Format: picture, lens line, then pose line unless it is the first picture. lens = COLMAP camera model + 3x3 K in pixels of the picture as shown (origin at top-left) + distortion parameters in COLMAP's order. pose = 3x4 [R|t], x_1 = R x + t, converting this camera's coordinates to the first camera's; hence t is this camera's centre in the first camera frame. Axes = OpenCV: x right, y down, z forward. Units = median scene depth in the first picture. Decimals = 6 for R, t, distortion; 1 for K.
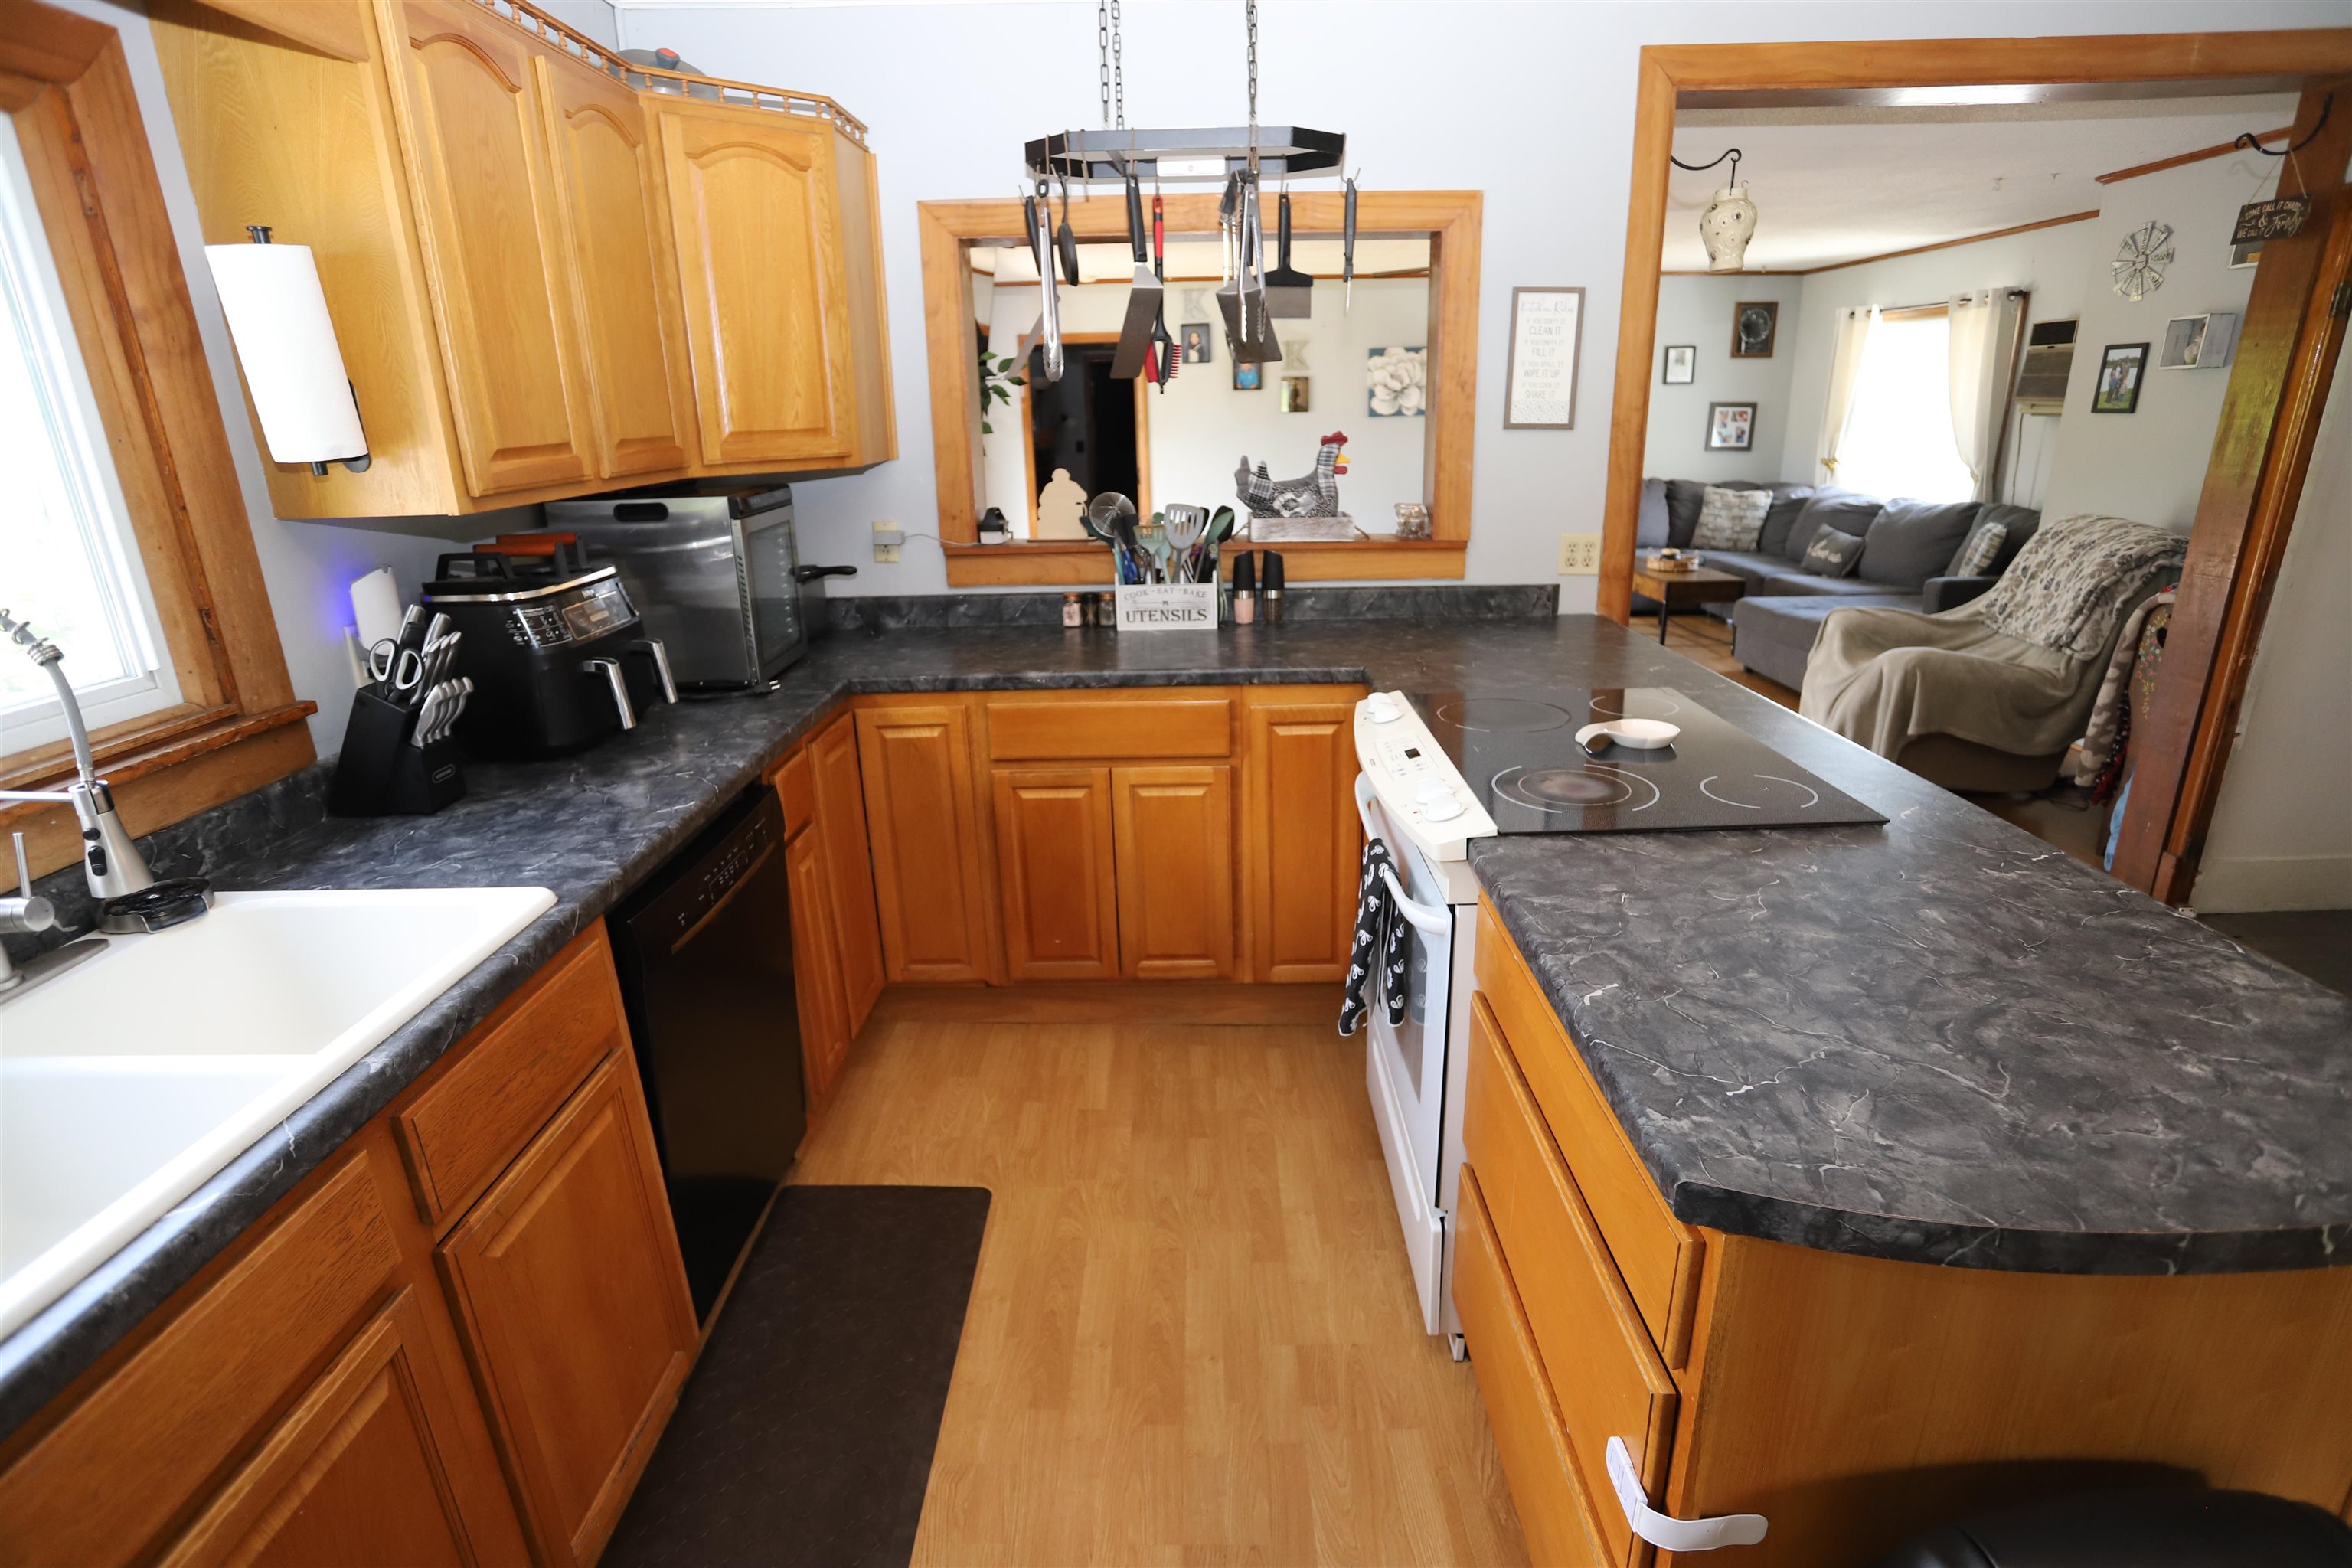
lens RADIAL K [[1144.3, 0, 1183.9], [0, 1144.3, 784.0], [0, 0, 1]] dist [-0.084042, 0.040674]
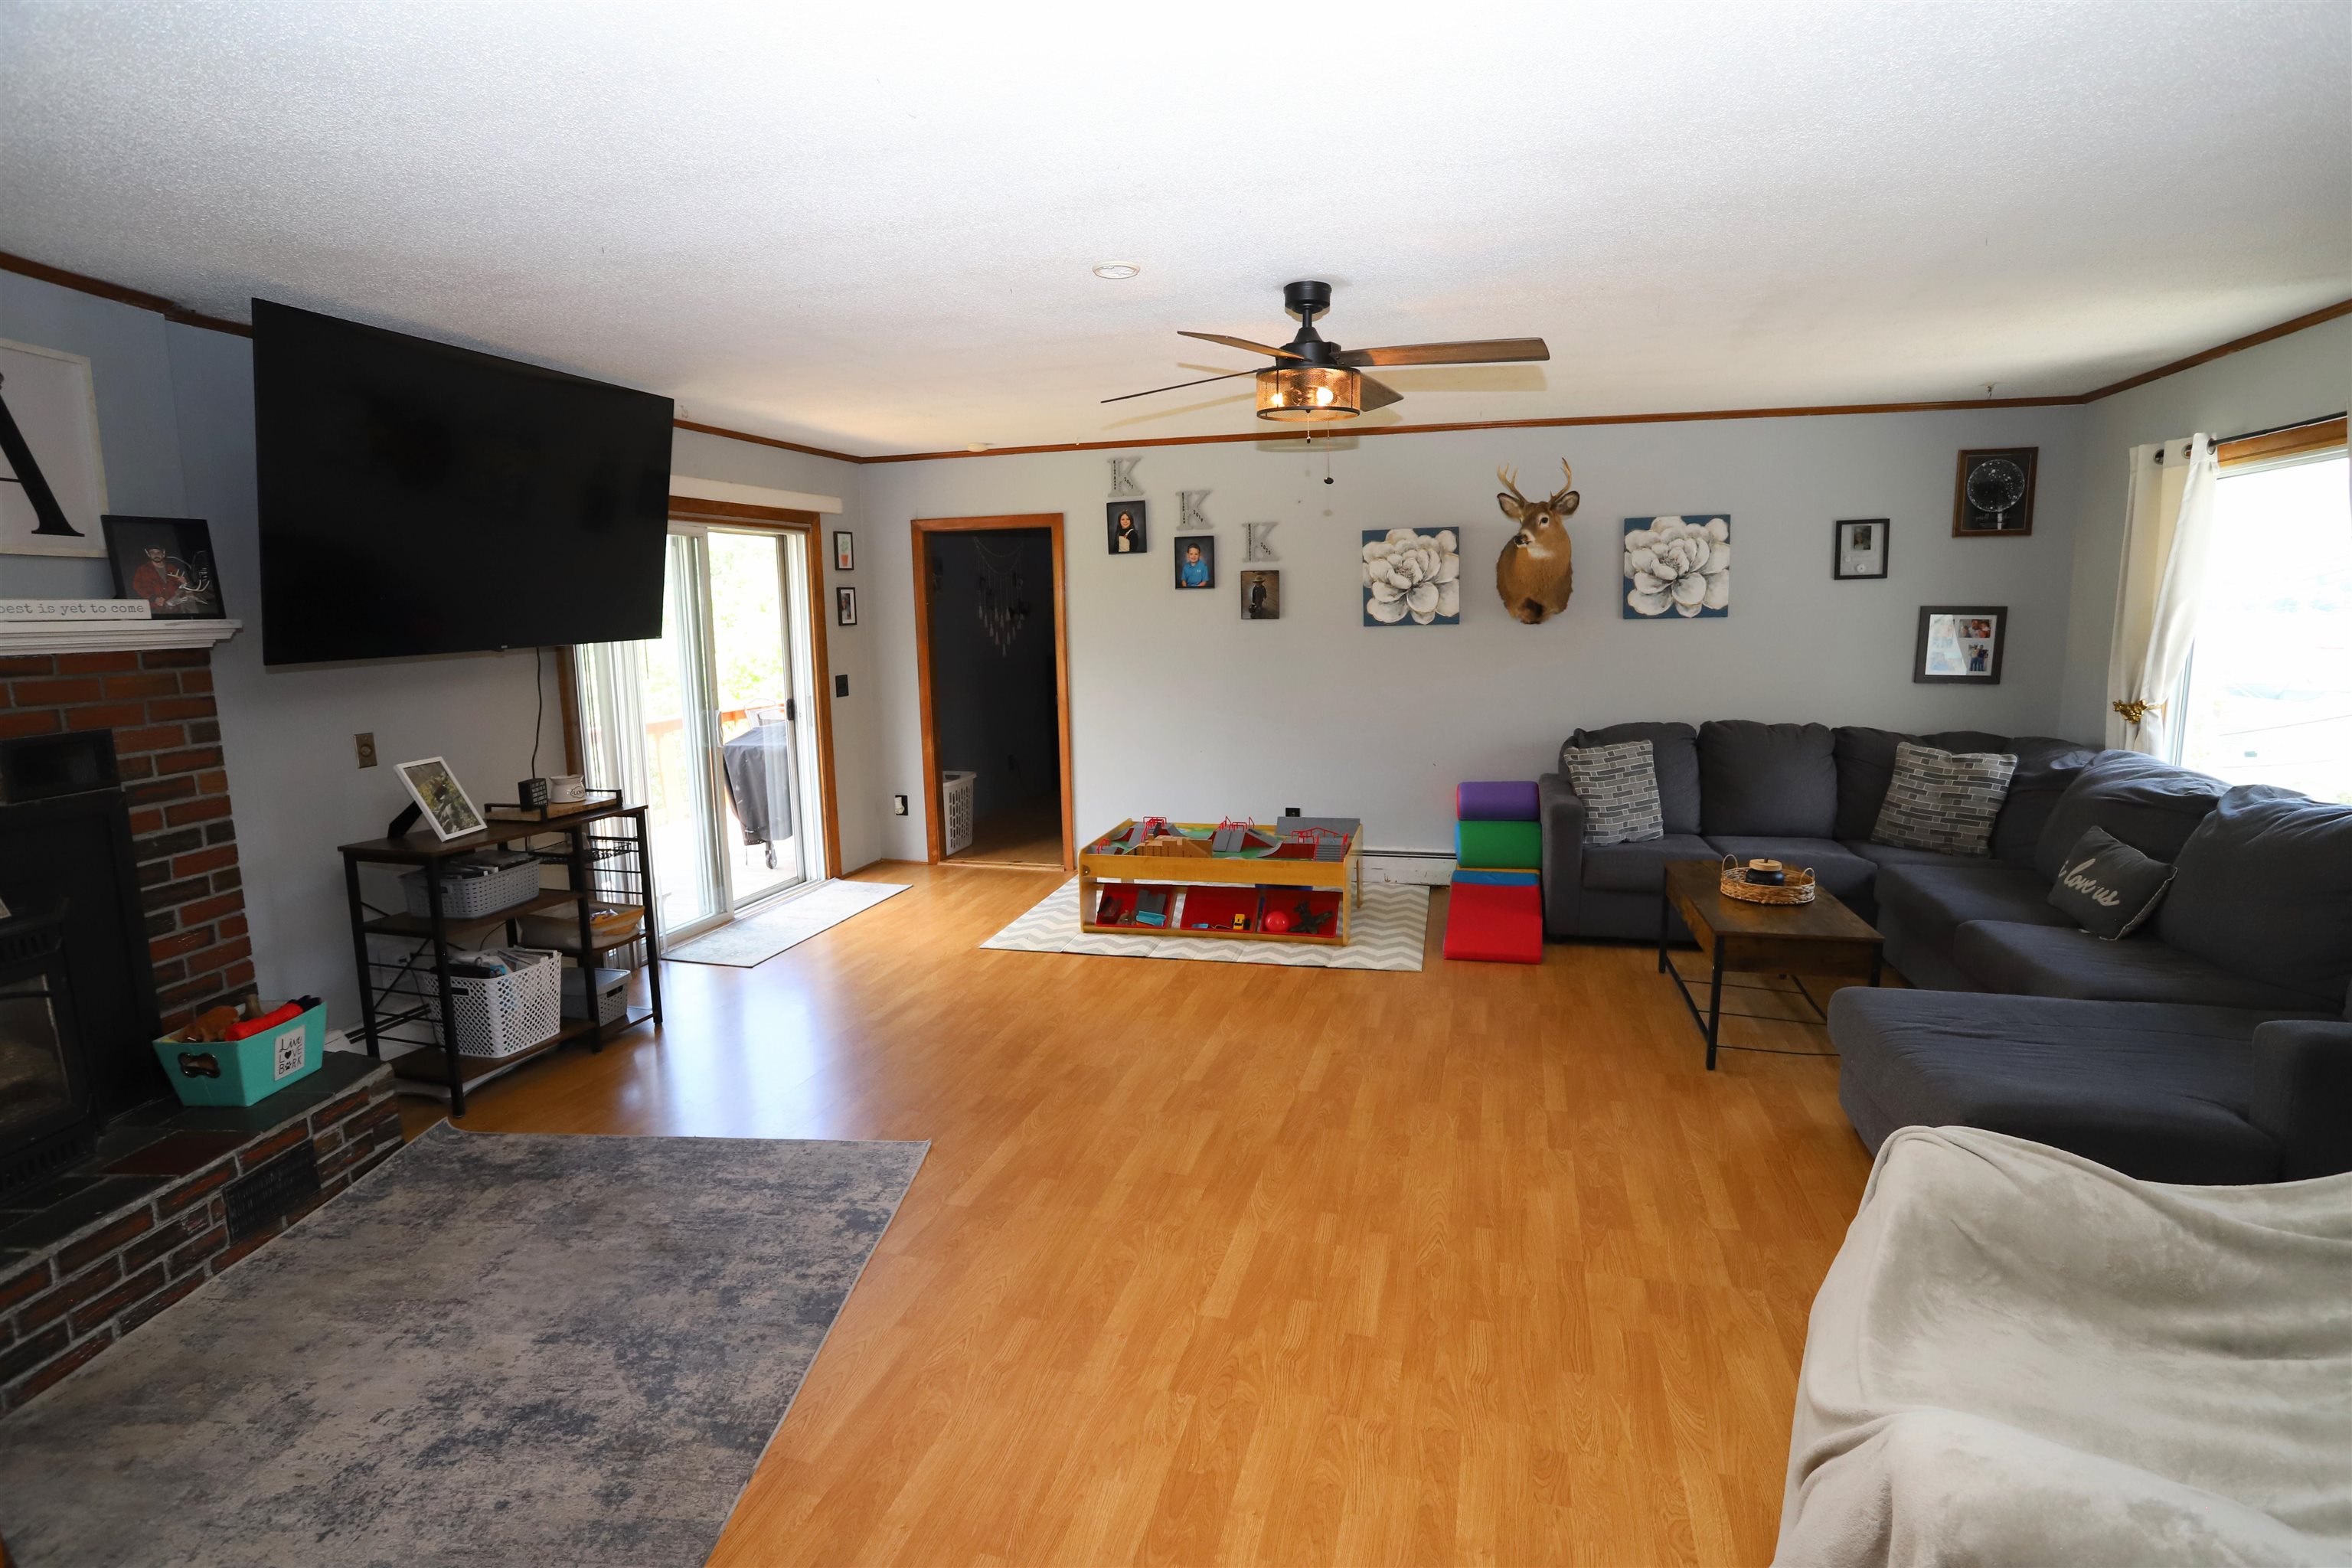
lens RADIAL K [[1139.5, 0, 1182.2], [0, 1139.5, 783.4], [0, 0, 1]] dist [-0.073443, 0.030719]
pose [[0.956791, 0.052318, -0.286031, 0.725026], [-0.098946, 0.983557, -0.151078, -0.309937], [0.273424, 0.172851, 0.946236, 0.897008]]
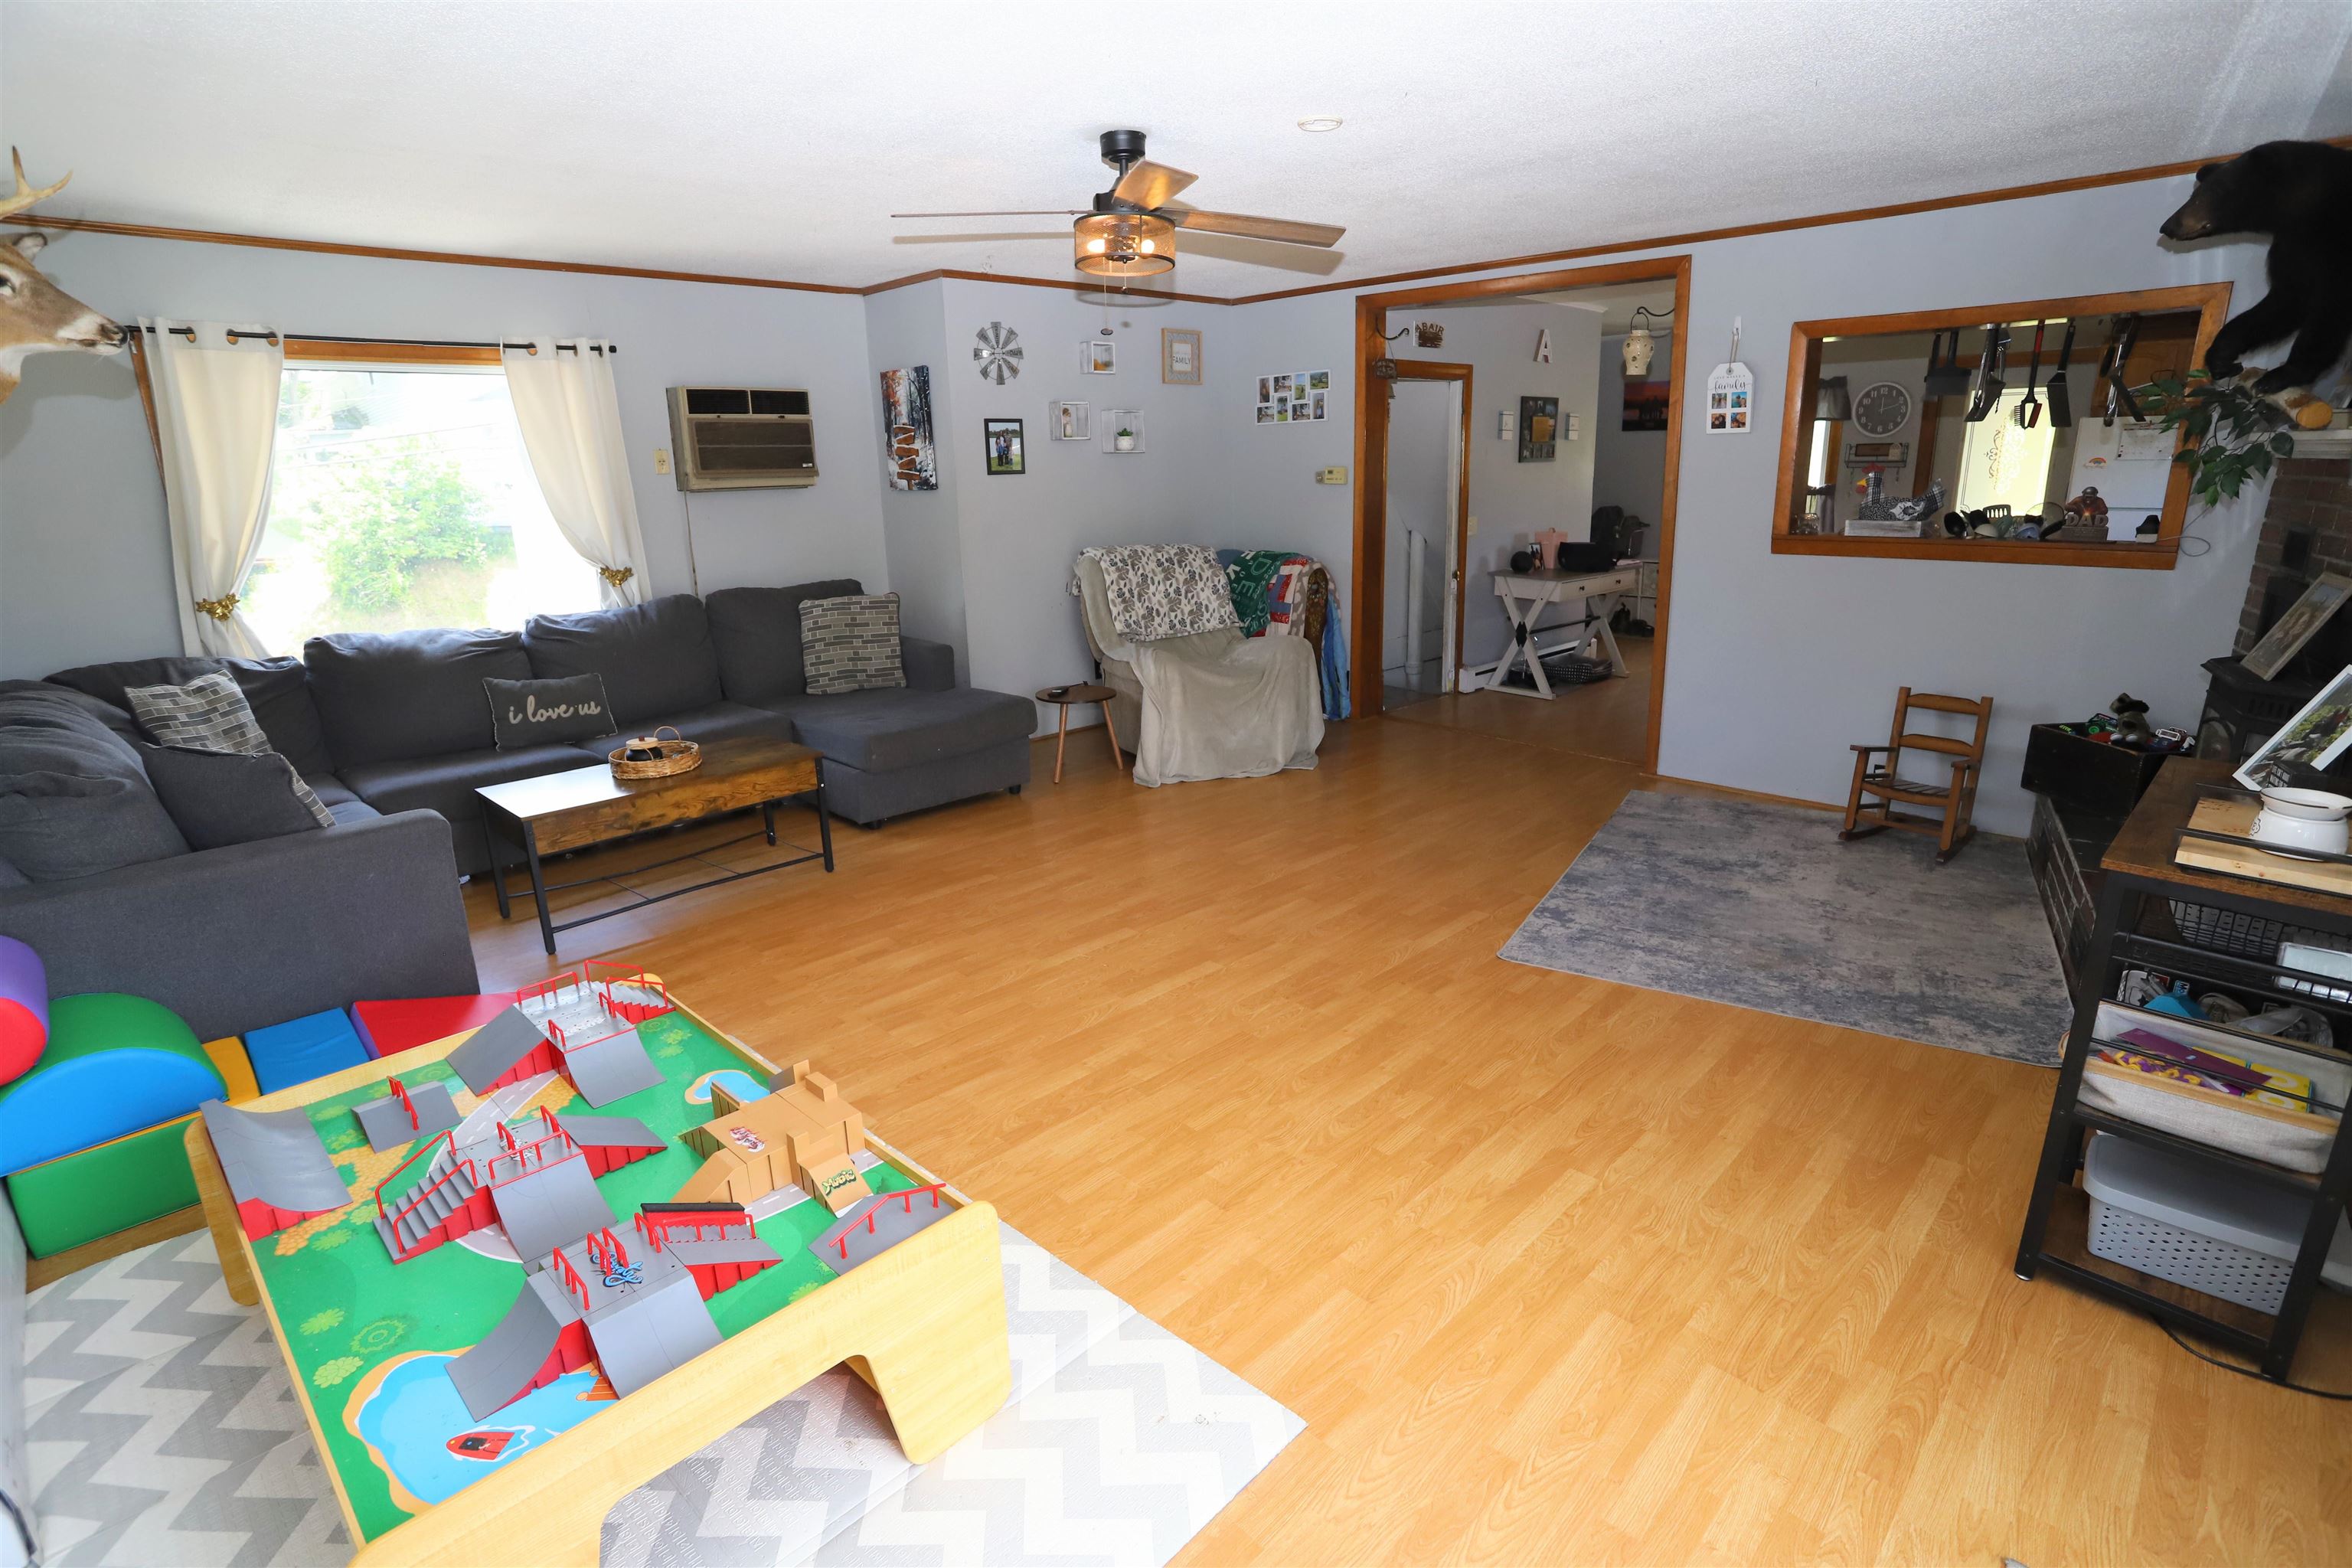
lens RADIAL K [[1144.3, 0, 1183.9], [0, 1144.3, 784.0], [0, 0, 1]] dist [-0.084042, 0.040674]
pose [[-0.693087, -0.157717, 0.703389, -0.338585], [0.265036, 0.851671, 0.452120, -0.857682], [-0.670363, 0.499782, -0.548481, 2.637505]]
